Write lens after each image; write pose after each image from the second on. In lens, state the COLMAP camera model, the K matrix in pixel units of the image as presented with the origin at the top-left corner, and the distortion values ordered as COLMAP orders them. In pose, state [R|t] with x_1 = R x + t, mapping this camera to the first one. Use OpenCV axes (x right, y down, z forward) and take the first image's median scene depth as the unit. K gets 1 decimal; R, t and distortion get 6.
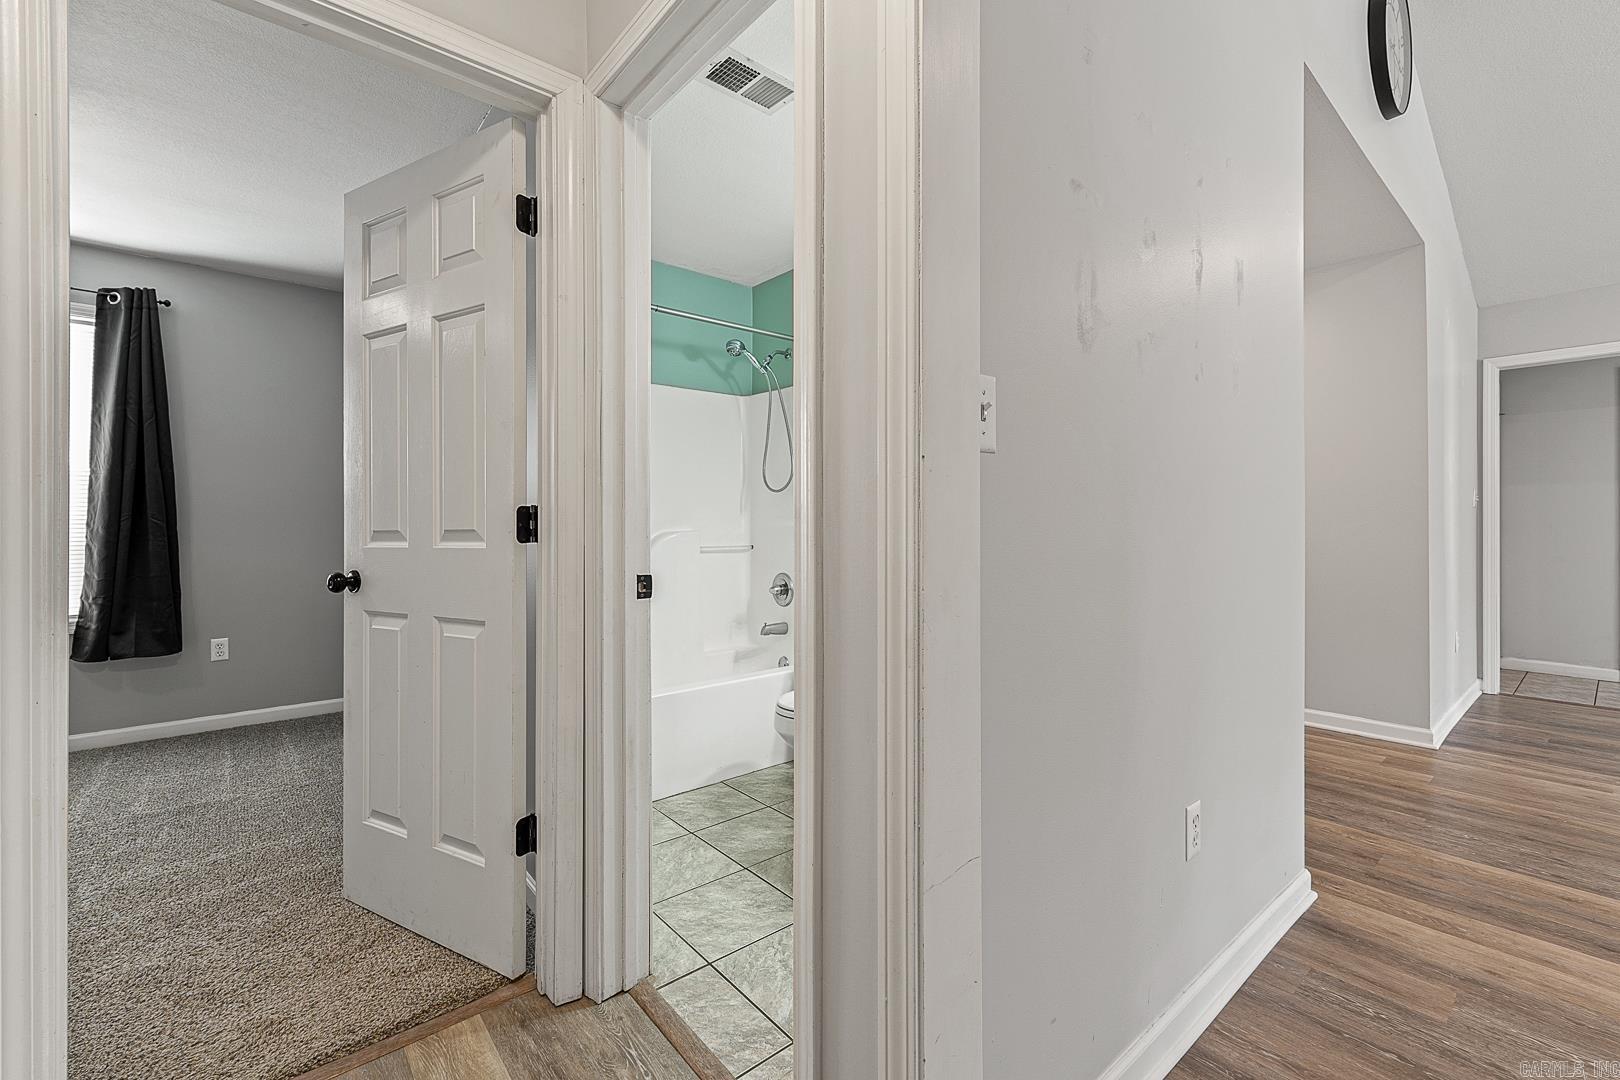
lens RADIAL K [[676.8, 0, 809.3], [0, 676.8, 518.0], [0, 0, 1]] dist [0.003654, 0.000158]
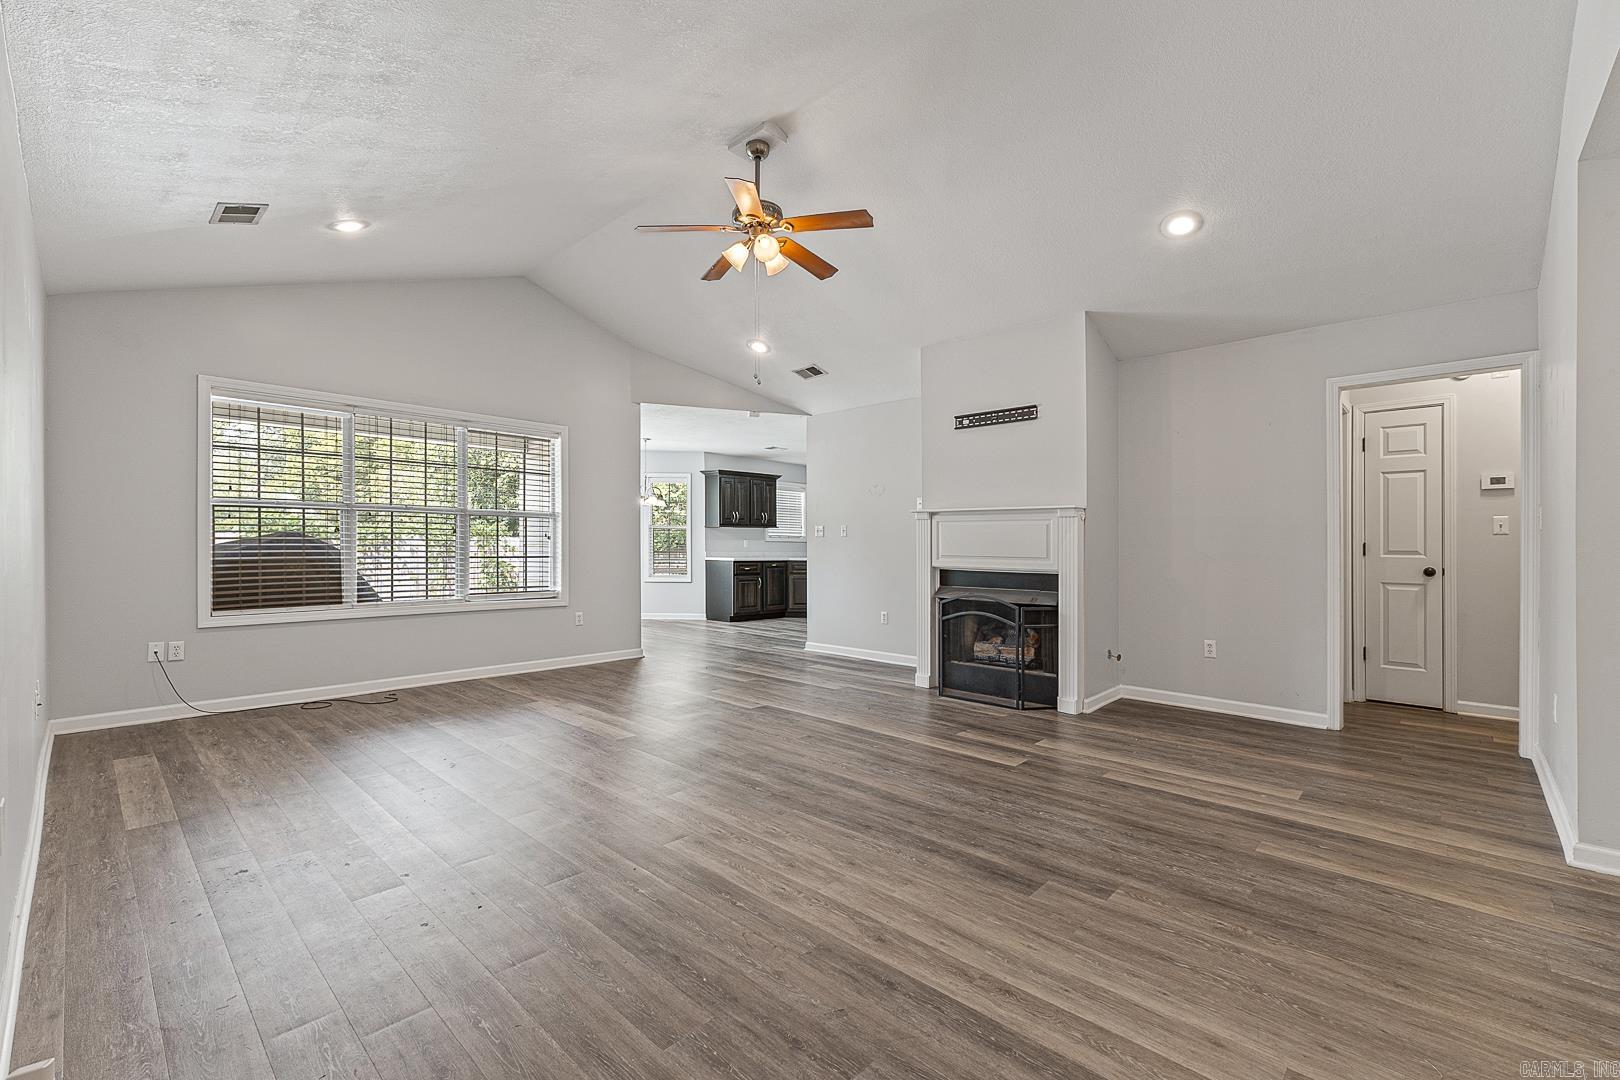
lens RADIAL K [[687.7, 0, 817.5], [0, 687.7, 544.9], [0, 0, 1]] dist [0.006004, 0.000115]
pose [[-0.990917, -0.007095, -0.134291, 5.412224], [-0.006425, 0.999965, -0.005426, 0.048443], [0.134325, -0.004514, -0.990927, 4.964401]]
